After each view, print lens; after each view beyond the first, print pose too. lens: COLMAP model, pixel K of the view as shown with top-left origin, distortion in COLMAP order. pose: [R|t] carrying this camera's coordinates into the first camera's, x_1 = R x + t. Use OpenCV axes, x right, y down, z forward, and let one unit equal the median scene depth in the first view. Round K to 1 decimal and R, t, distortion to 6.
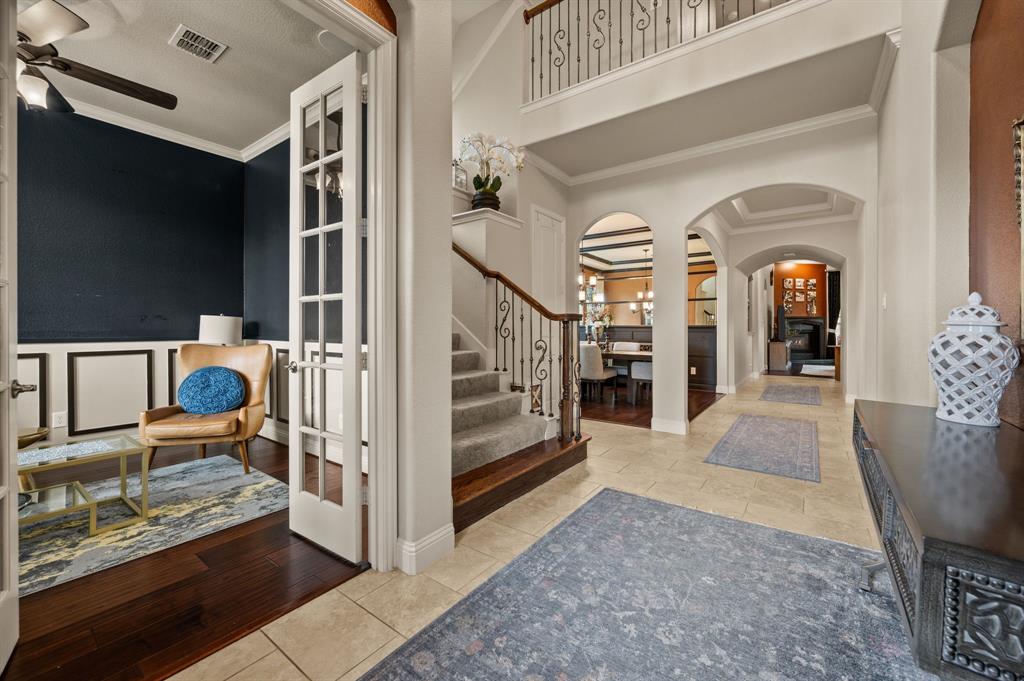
lens RADIAL K [[405.3, 0, 517.6], [0, 405.3, 333.3], [0, 0, 1]] dist [-0.003313, 0.000797]
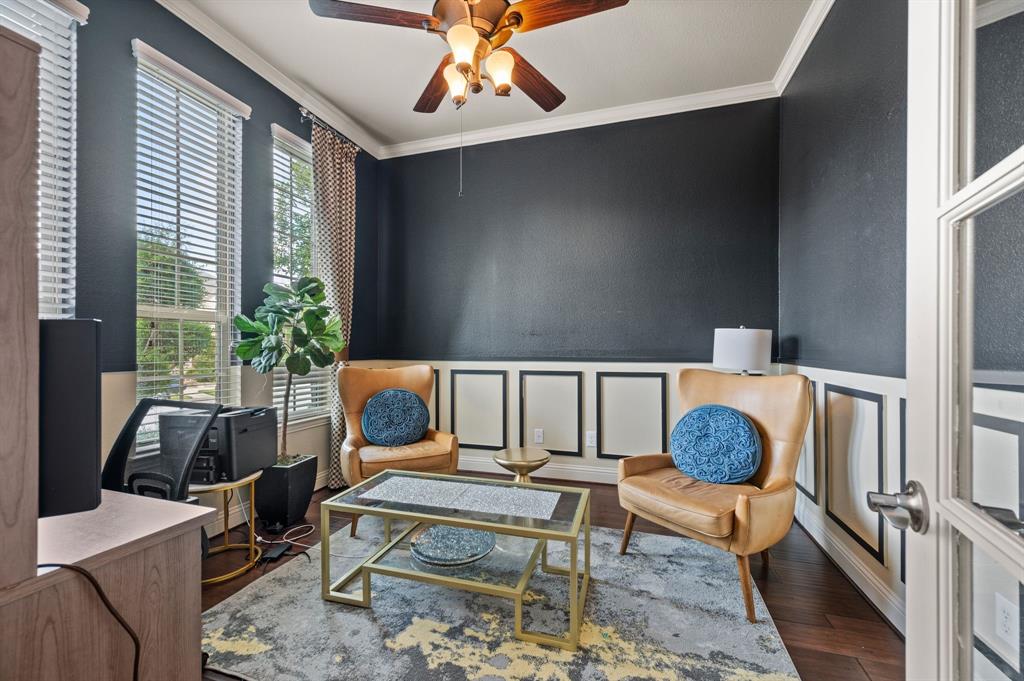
lens RADIAL K [[405.3, 0, 515.5], [0, 405.3, 342.2], [0, 0, 1]] dist [-0.003313, 0.000797]
pose [[0.321344, -0.011216, -0.946896, -0.264760], [-0.010887, 0.999820, -0.015537, -0.006904], [0.946900, 0.015302, 0.321164, 0.539089]]
